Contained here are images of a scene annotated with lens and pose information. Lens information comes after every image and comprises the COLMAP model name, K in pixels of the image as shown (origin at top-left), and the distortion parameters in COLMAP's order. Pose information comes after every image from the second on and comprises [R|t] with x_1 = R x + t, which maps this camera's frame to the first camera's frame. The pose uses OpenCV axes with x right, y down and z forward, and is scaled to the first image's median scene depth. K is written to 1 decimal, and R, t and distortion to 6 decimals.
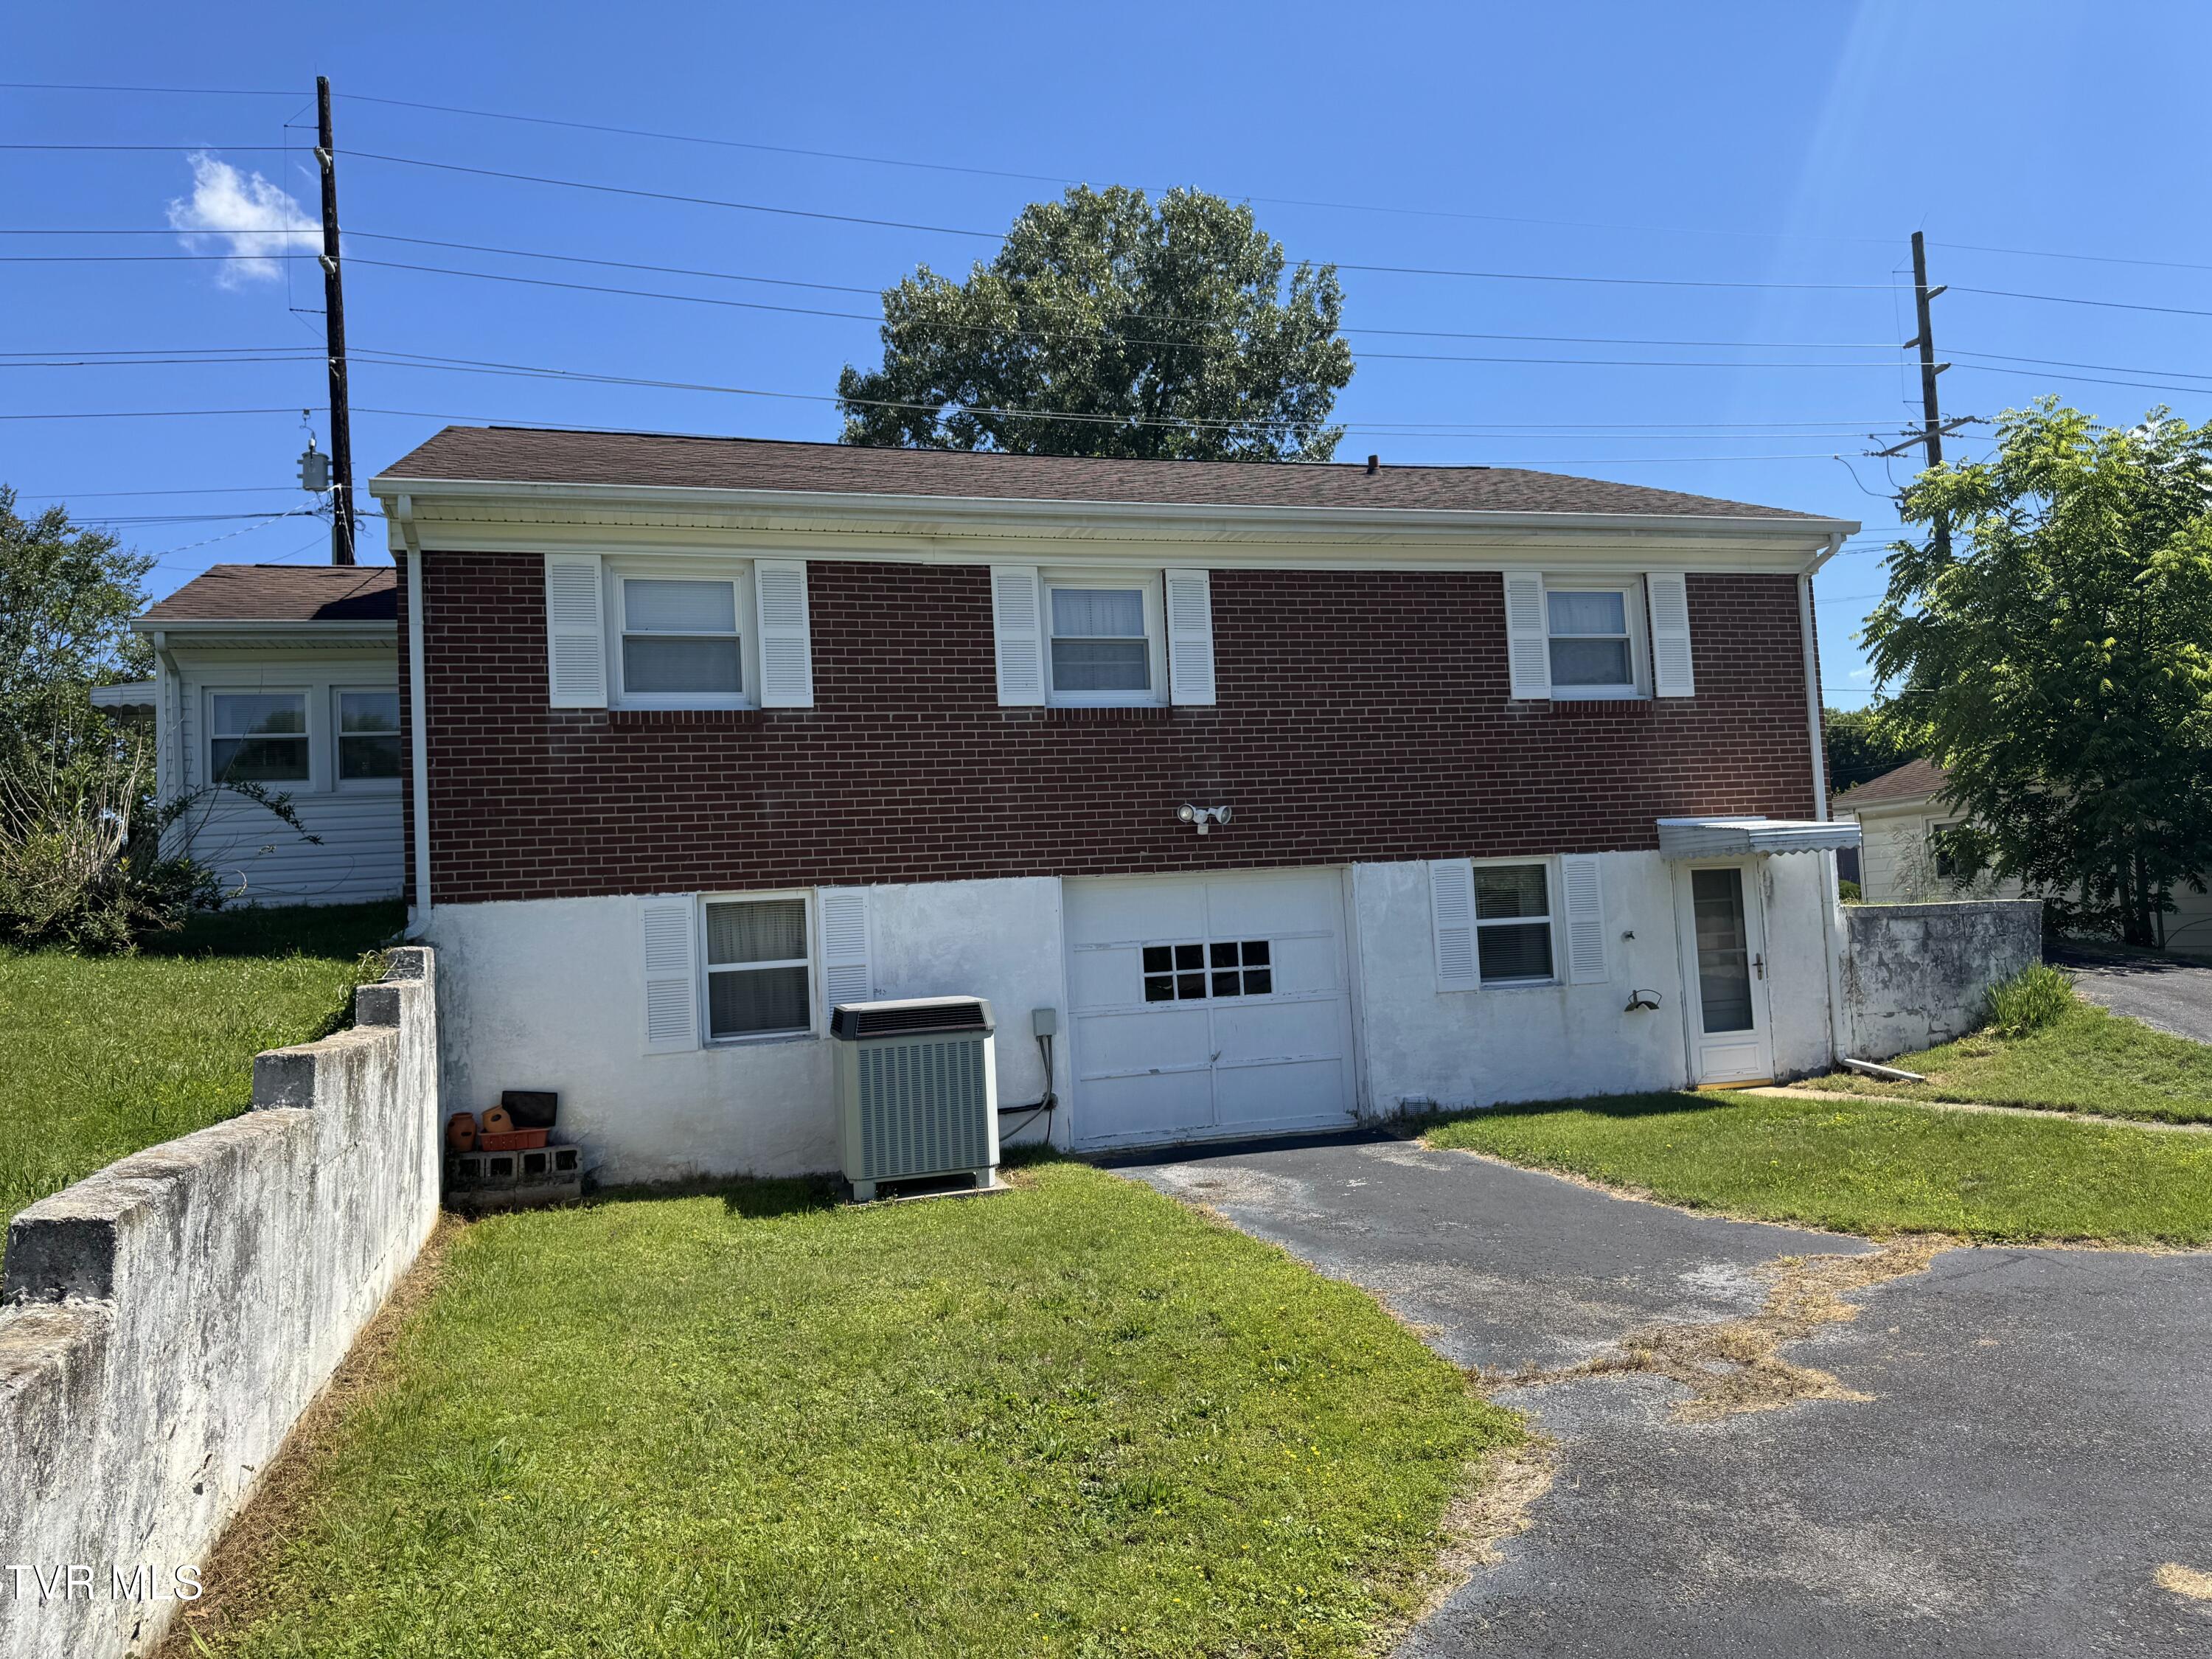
lens RADIAL K [[1551.1, 0, 964.6], [0, 1551.1, 801.6], [0, 0, 1]] dist [0.165507, -0.196685]
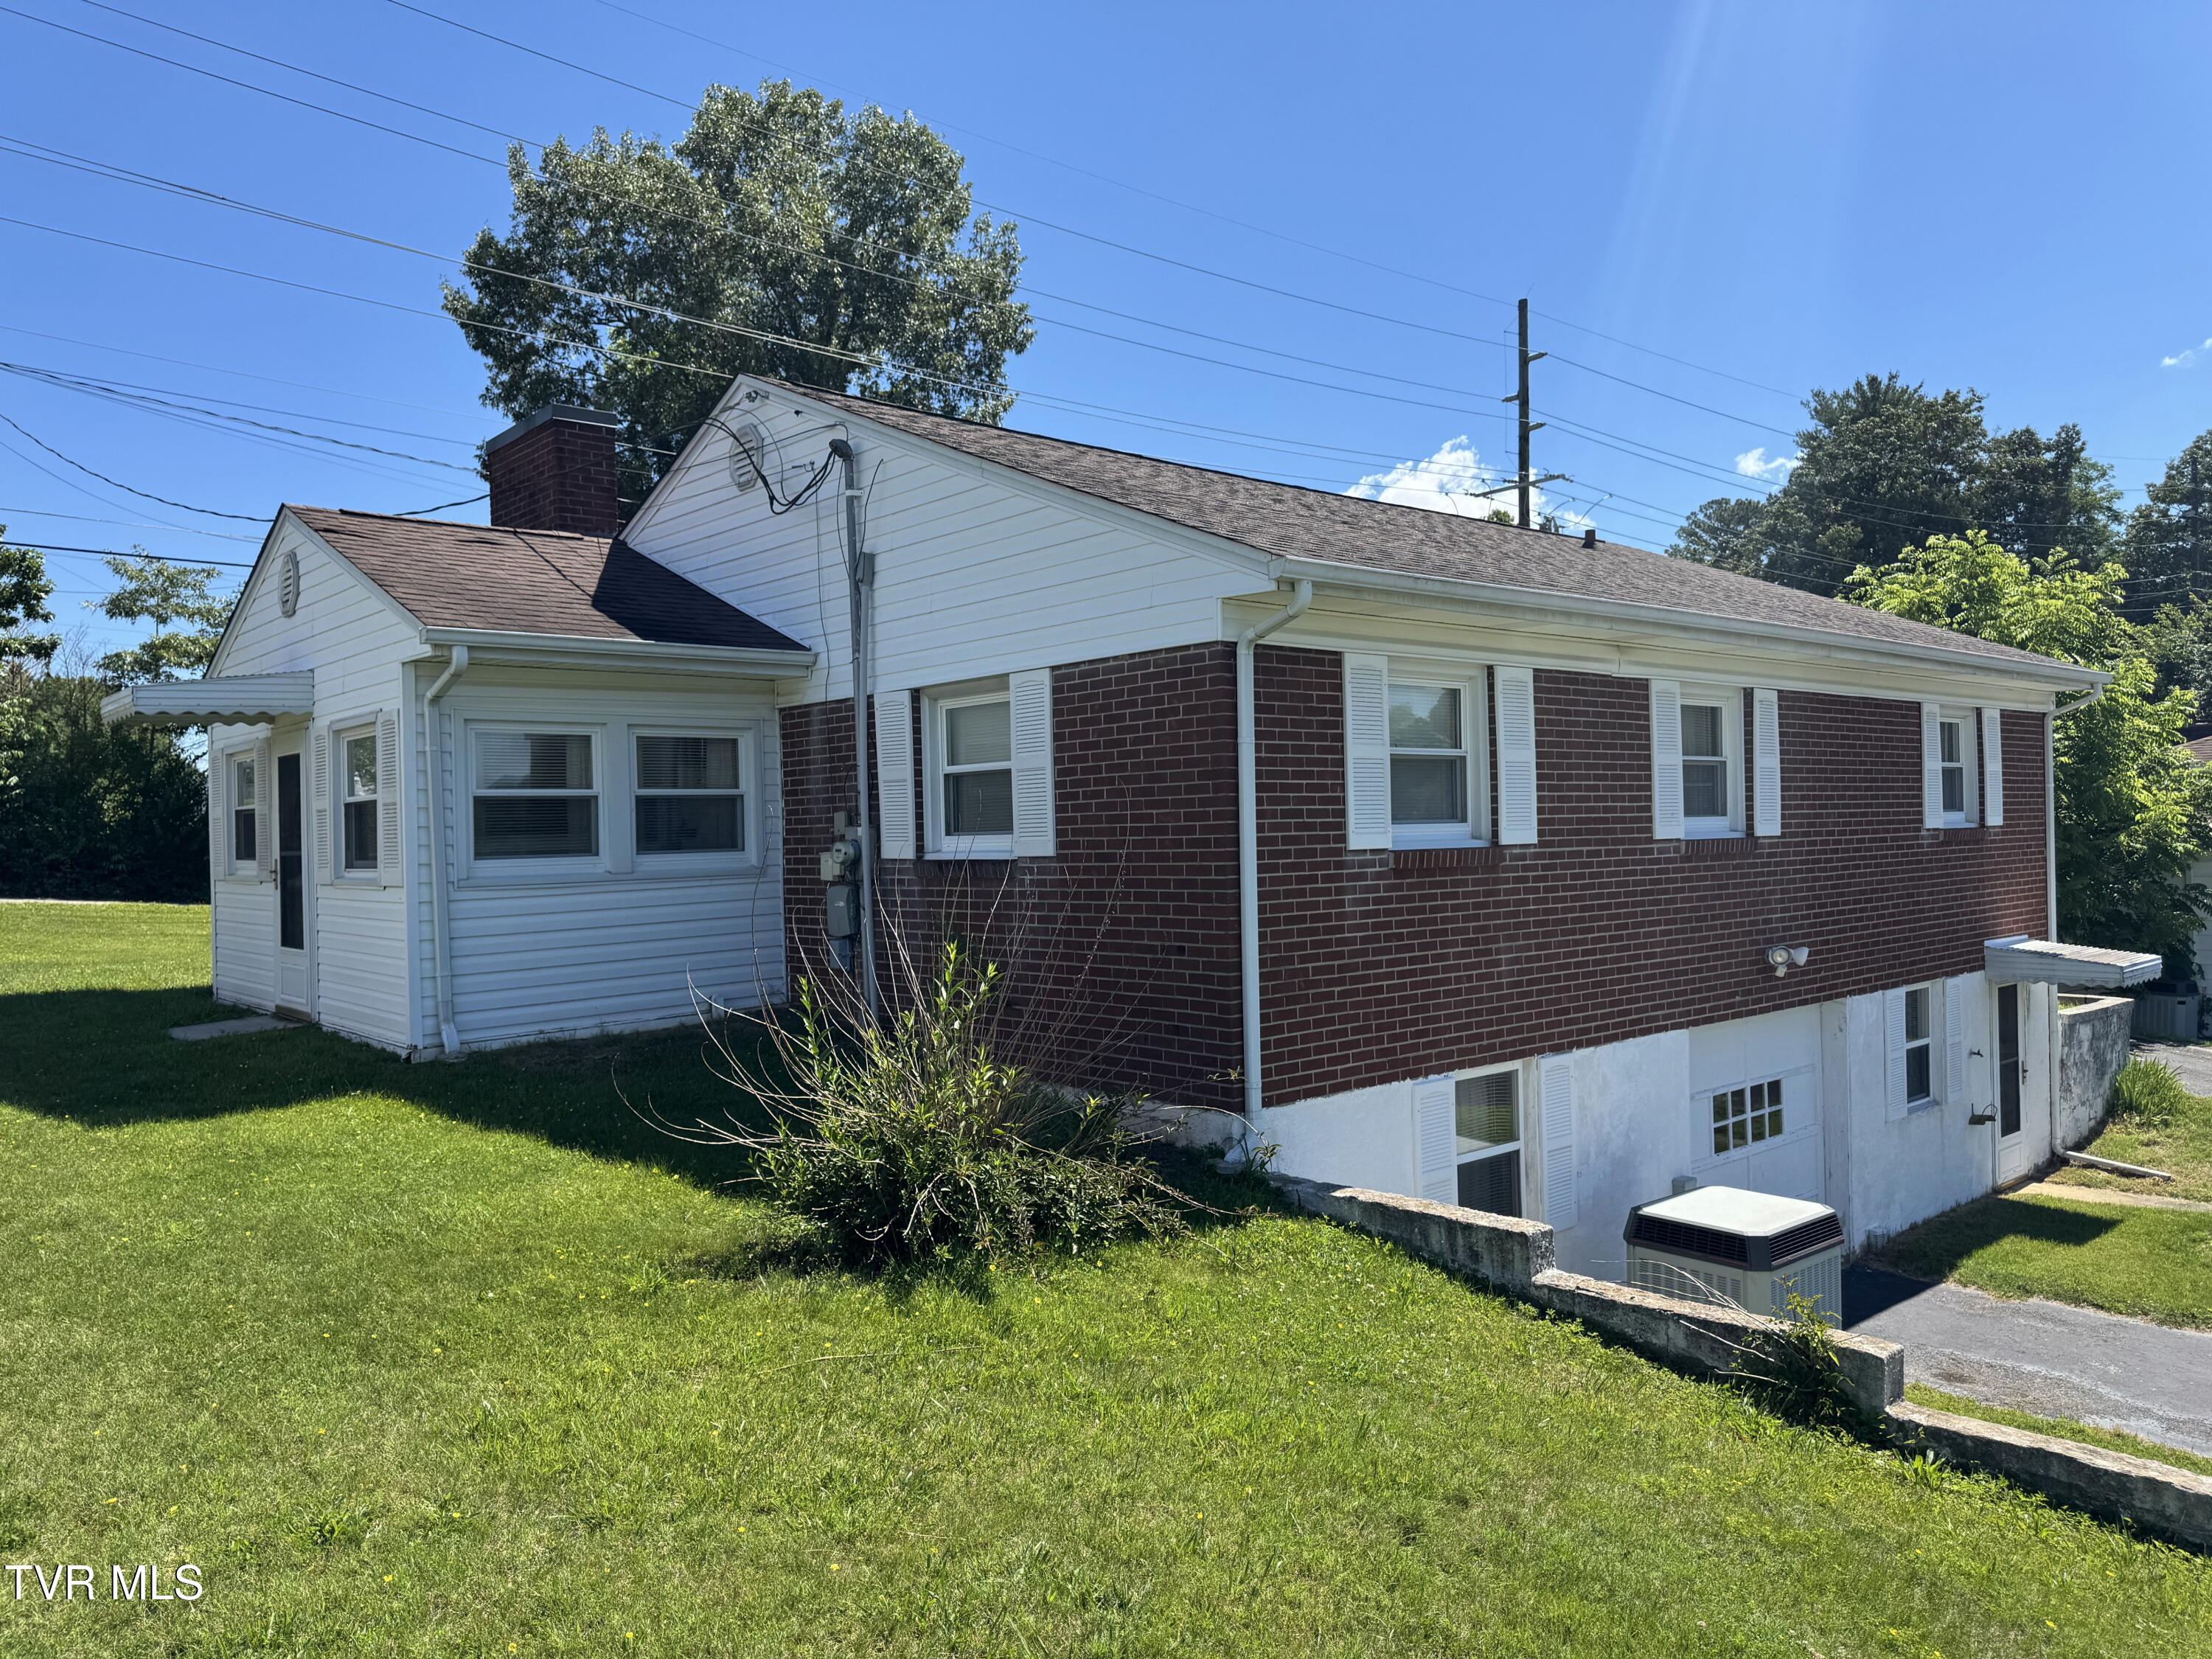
lens RADIAL K [[1633.1, 0, 1106.0], [0, 1633.1, 829.5], [0, 0, 1]] dist [0.059684, -0.002355]
pose [[0.912839, 0.035257, 0.406794, -0.560336], [-0.056296, 0.997618, 0.039862, -0.075382], [-0.404420, -0.059289, 0.912650, 0.234375]]
